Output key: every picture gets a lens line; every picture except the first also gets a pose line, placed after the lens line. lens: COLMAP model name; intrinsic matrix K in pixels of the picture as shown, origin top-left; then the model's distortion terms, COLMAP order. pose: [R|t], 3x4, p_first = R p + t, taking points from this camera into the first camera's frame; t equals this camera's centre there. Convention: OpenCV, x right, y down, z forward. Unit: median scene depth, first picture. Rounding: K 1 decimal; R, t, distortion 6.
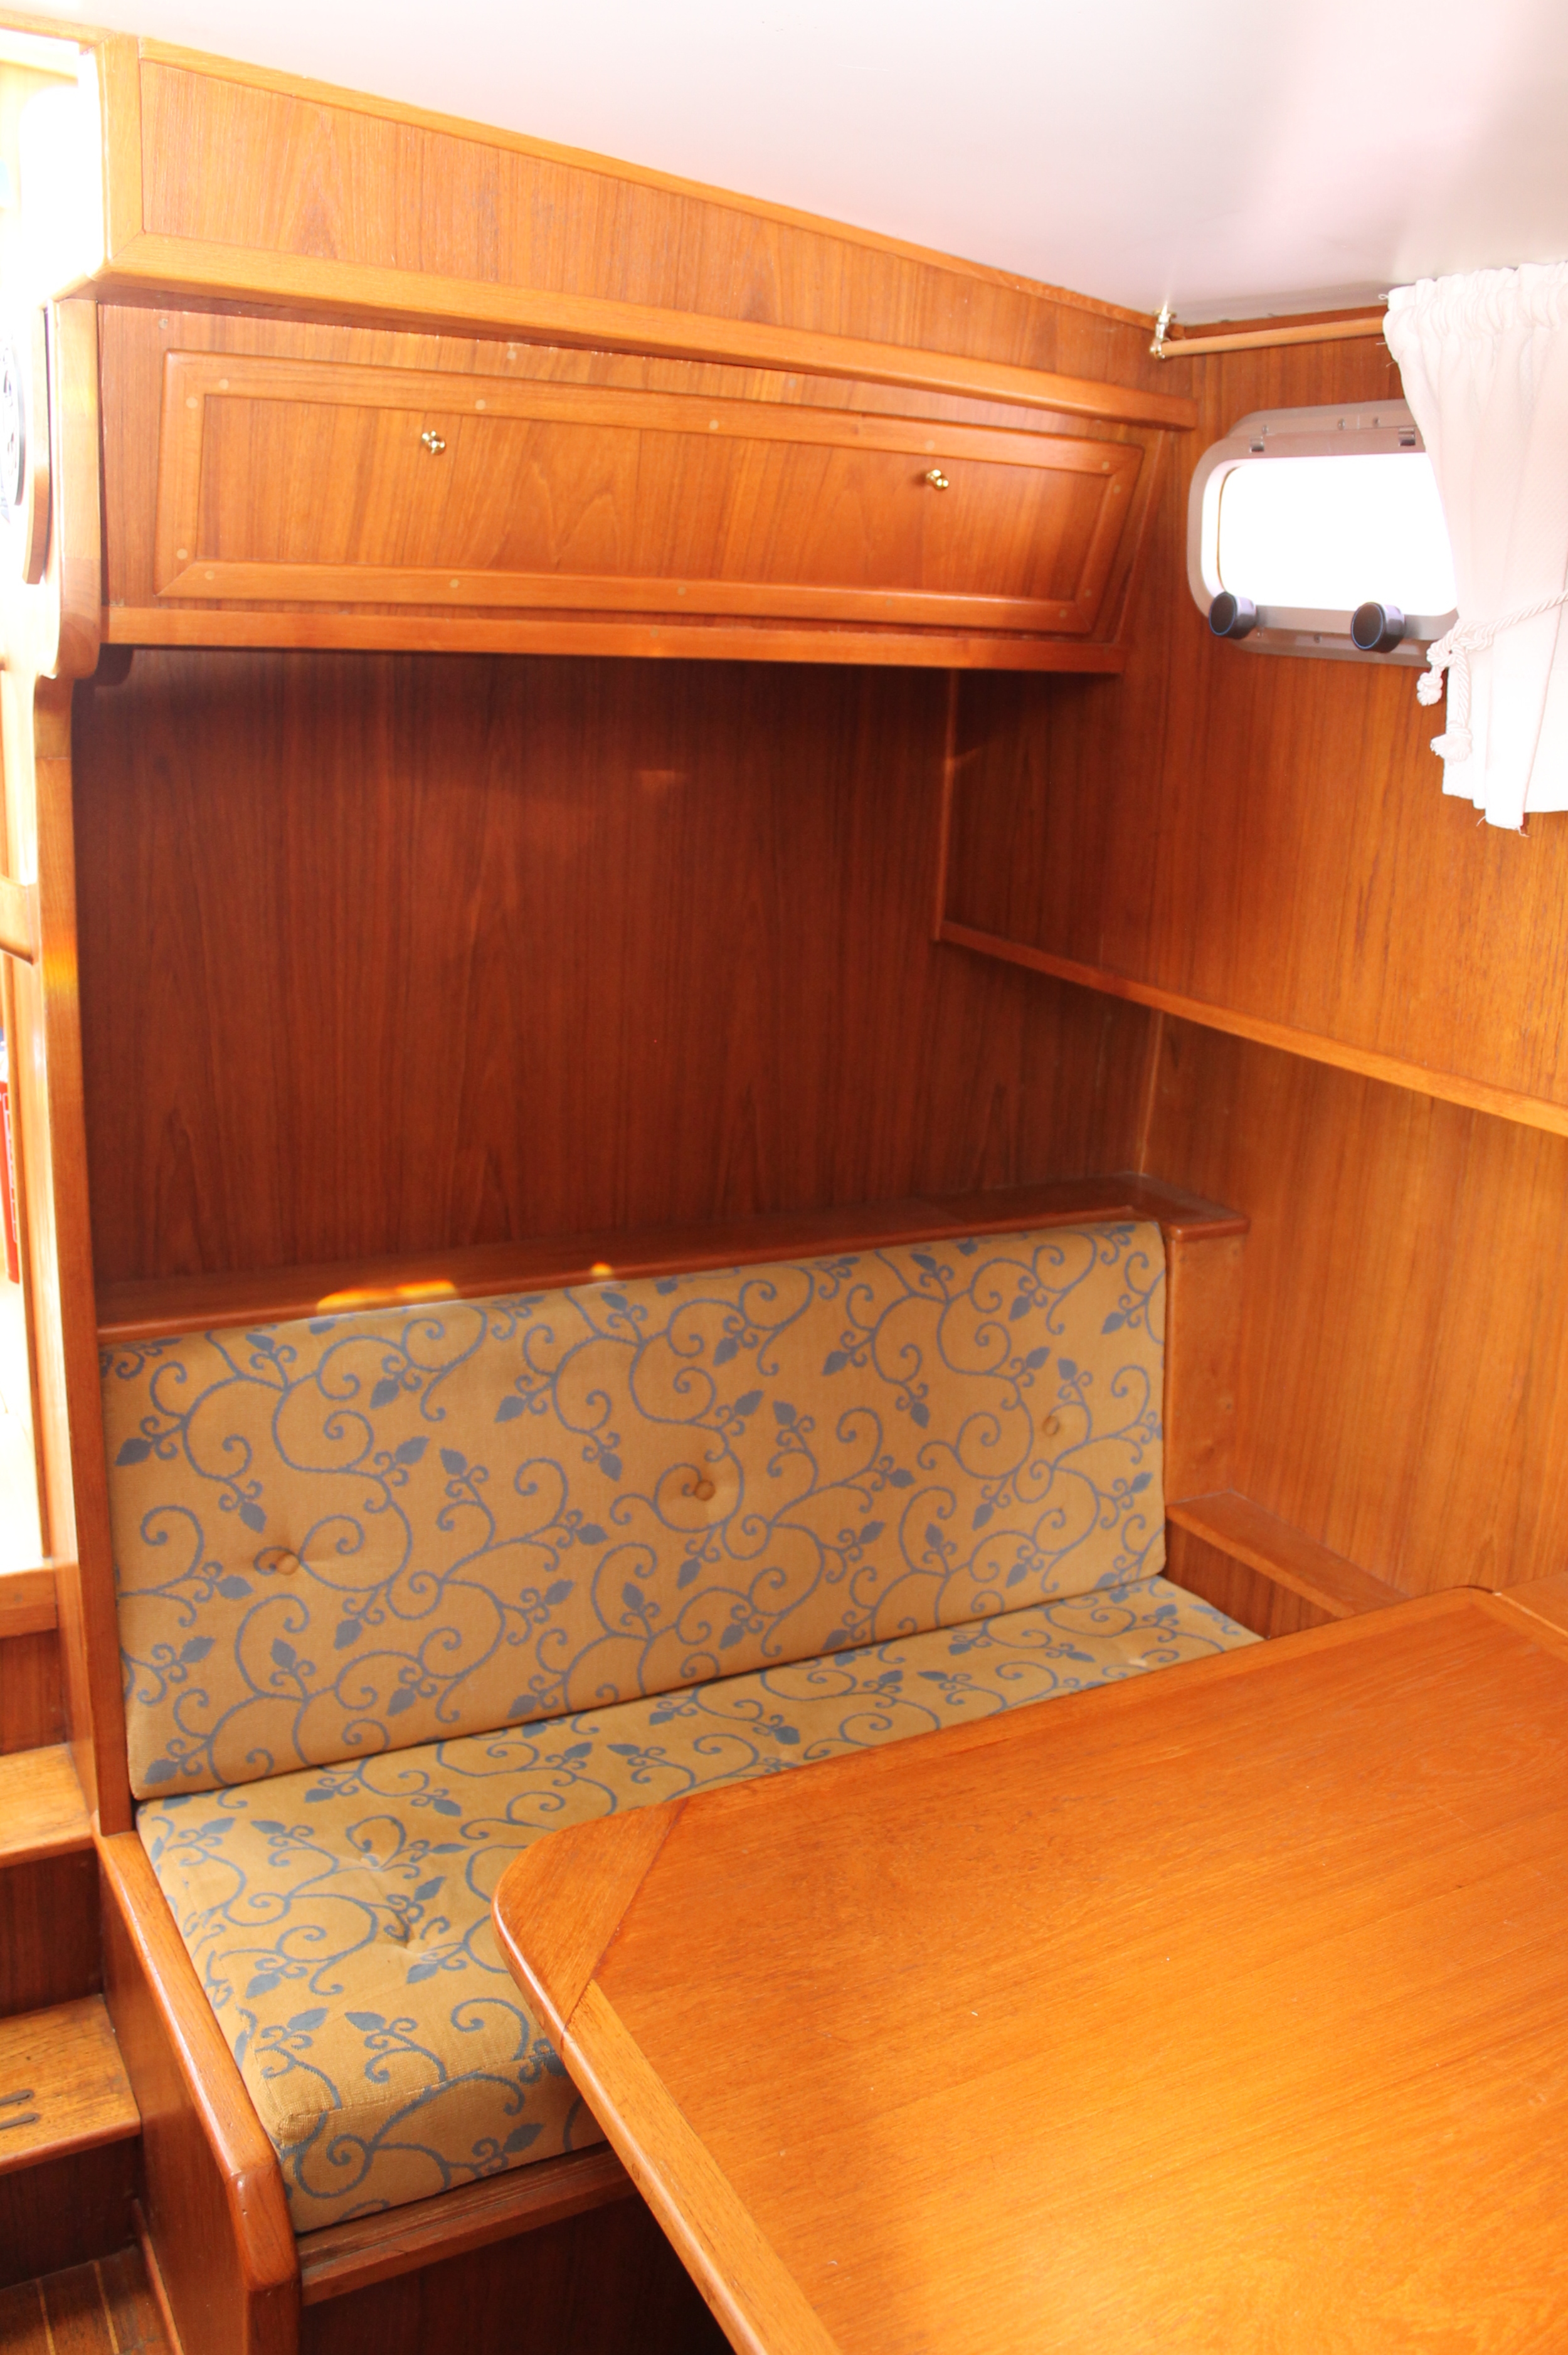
lens RADIAL K [[1972.7, 0, 782.1], [0, 1972.7, 1172.9], [0, 0, 1]] dist [-0.169577, 0.139530]
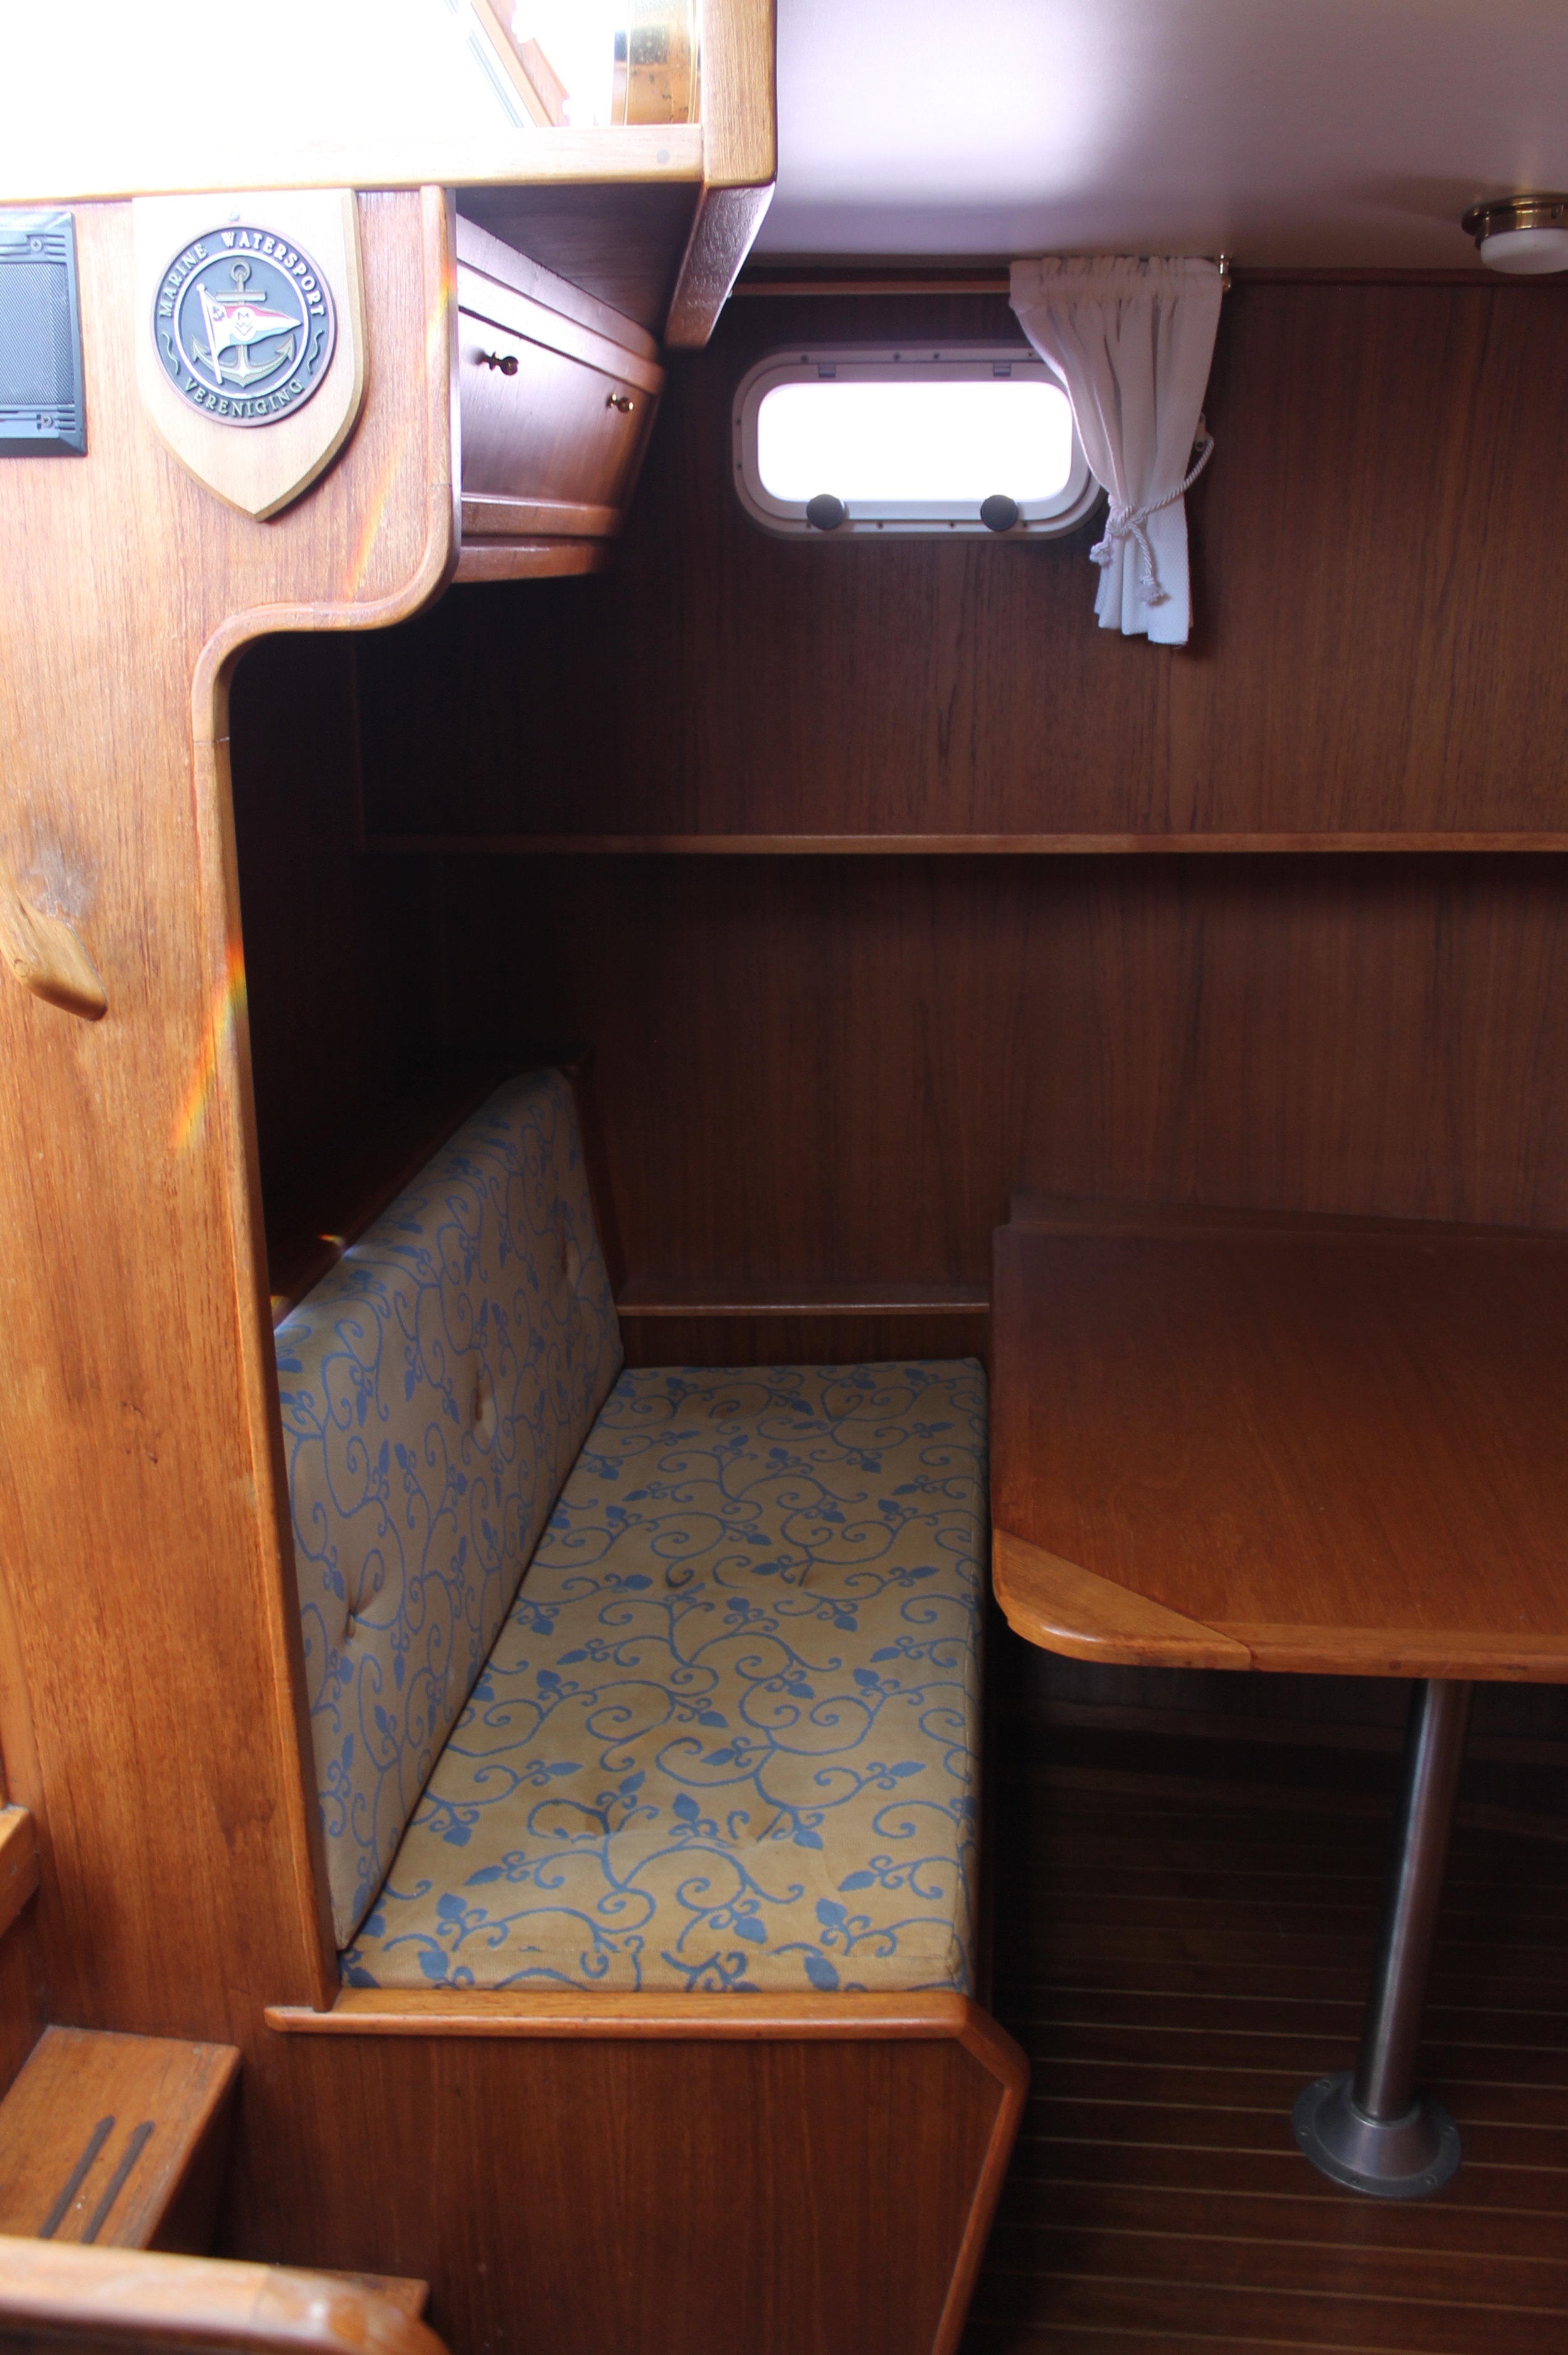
lens RADIAL K [[1972.7, 0, 781.5], [0, 1972.7, 1176.6], [0, 0, 1]] dist [-0.169577, 0.139530]
pose [[0.560497, -0.301988, 0.771133, -0.790649], [0.261157, 0.948086, 0.181464, -0.107347], [-0.785901, 0.099677, 0.610266, 0.286372]]
